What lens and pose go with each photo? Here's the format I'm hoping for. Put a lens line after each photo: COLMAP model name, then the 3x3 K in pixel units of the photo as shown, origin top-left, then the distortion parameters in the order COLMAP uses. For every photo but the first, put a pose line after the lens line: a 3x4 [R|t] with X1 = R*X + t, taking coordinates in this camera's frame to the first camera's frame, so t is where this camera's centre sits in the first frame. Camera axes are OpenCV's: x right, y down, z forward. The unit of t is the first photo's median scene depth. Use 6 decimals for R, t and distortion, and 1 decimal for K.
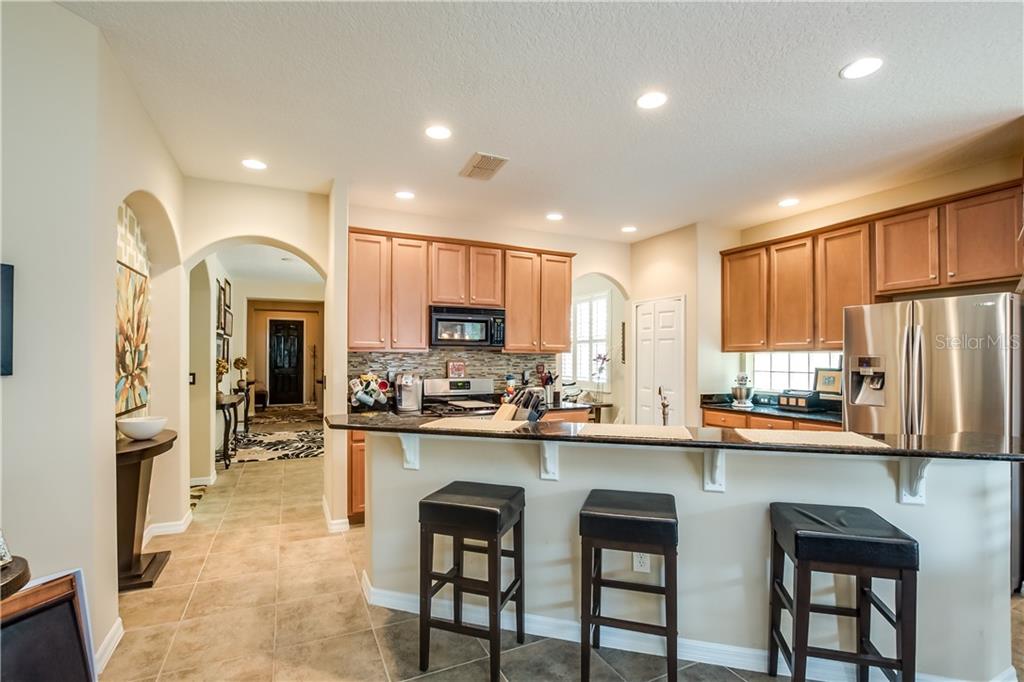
lens RADIAL K [[456.7, 0, 512.1], [0, 456.7, 355.7], [0, 0, 1]] dist [-0.036351, -0.000119]
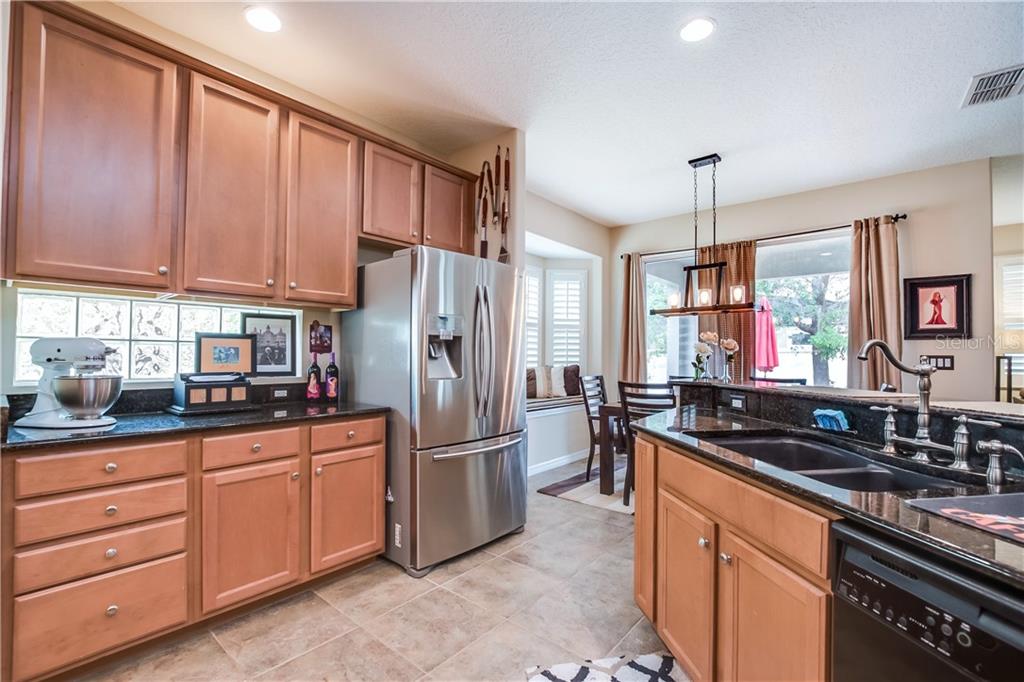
lens RADIAL K [[456.7, 0, 512.1], [0, 456.7, 355.7], [0, 0, 1]] dist [-0.036351, -0.000119]
pose [[-0.418045, 0.001714, 0.908425, 0.014527], [-0.012251, 0.999897, -0.007525, 0.059063], [-0.908344, -0.014275, -0.417980, 0.949279]]
